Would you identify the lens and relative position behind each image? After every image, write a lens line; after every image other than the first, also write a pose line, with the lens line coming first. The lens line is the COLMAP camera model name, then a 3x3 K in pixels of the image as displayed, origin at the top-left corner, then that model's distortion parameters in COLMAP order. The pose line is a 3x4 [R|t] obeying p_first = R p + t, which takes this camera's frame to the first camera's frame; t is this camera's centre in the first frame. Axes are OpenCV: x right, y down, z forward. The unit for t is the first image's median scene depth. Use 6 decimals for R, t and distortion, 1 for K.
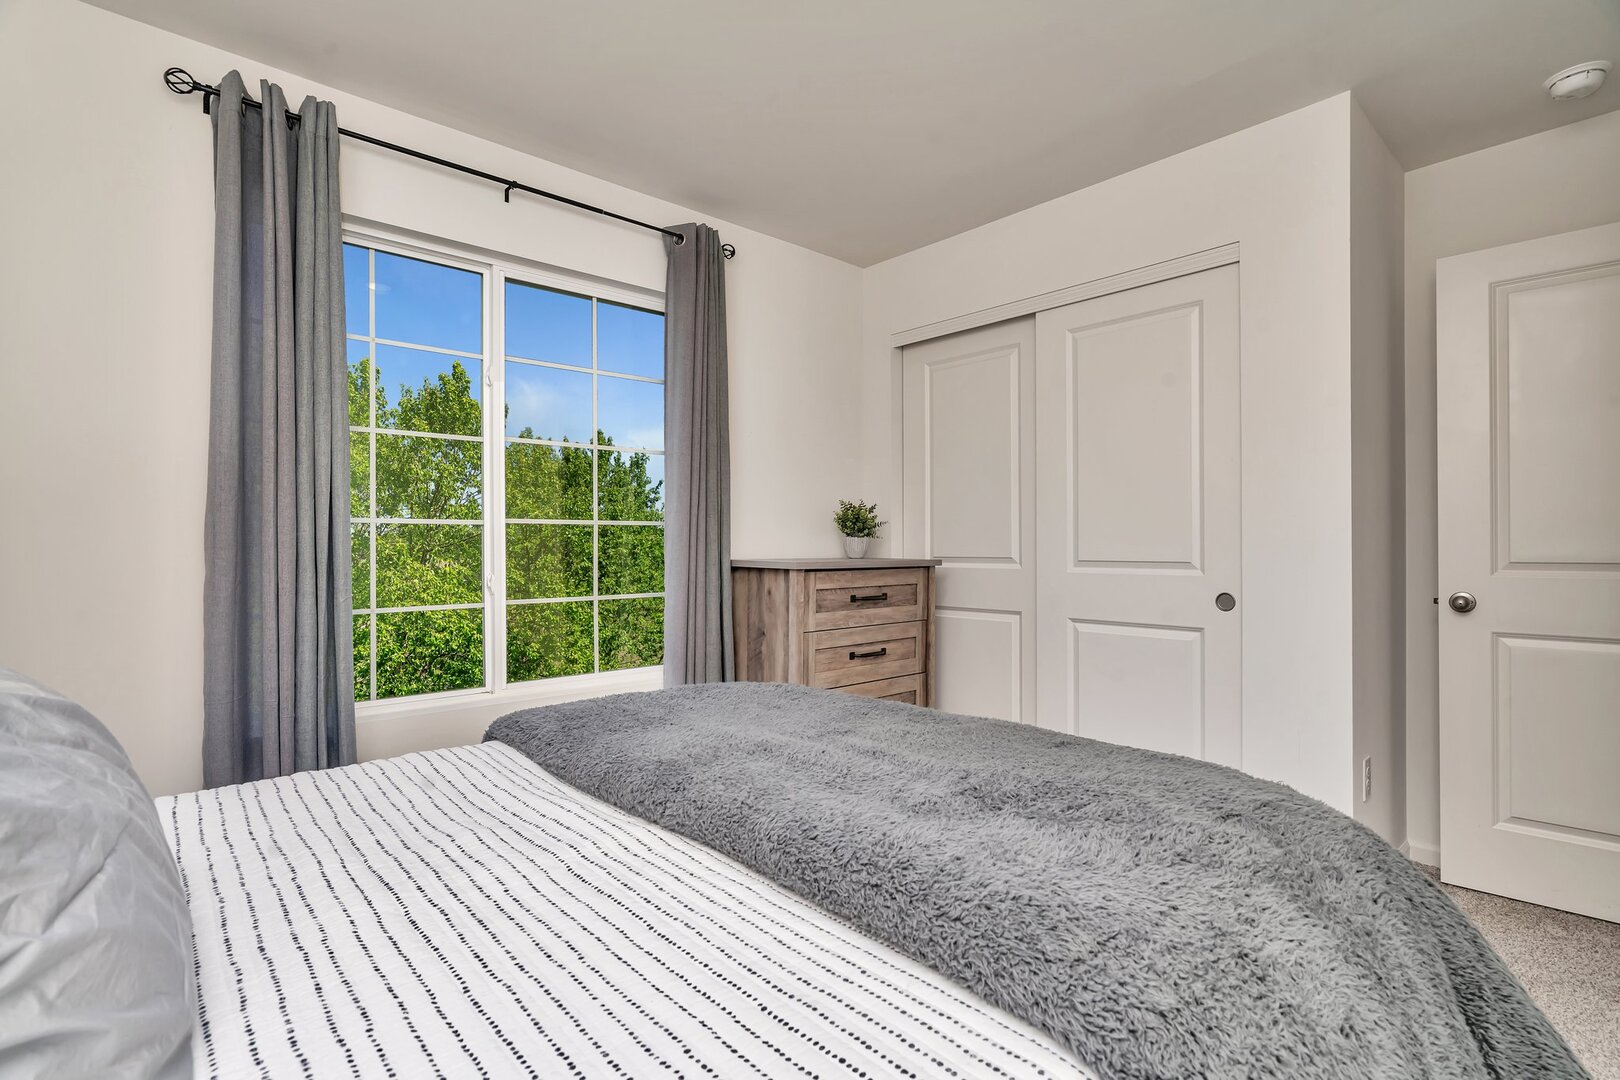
lens RADIAL K [[758.2, 0, 810.0], [0, 758.2, 540.0], [0, 0, 1]] dist [-0.002018, -0.000668]
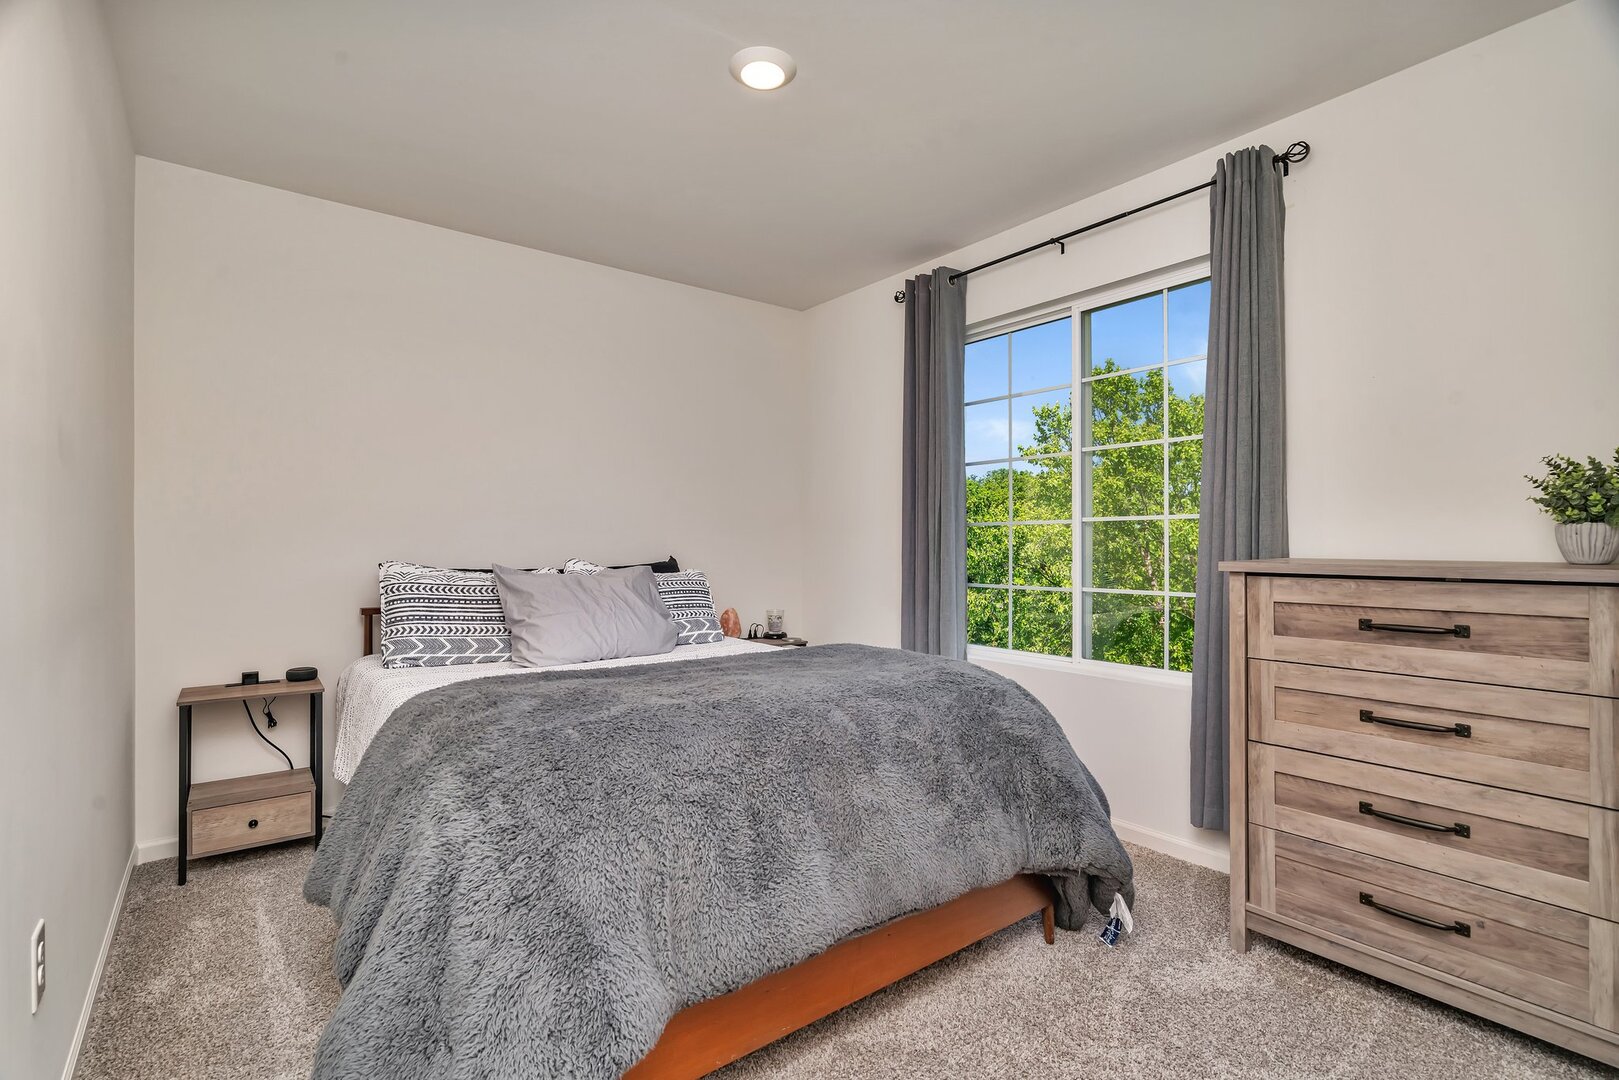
lens RADIAL K [[762.2, 0, 802.4], [0, 762.2, 543.8], [0, 0, 1]] dist [-0.008149, 0.000237]
pose [[-0.065755, -0.001536, -0.997835, 0.710224], [0.005958, 0.999980, -0.001932, 0.009094], [0.997818, -0.006073, -0.065745, 0.578082]]
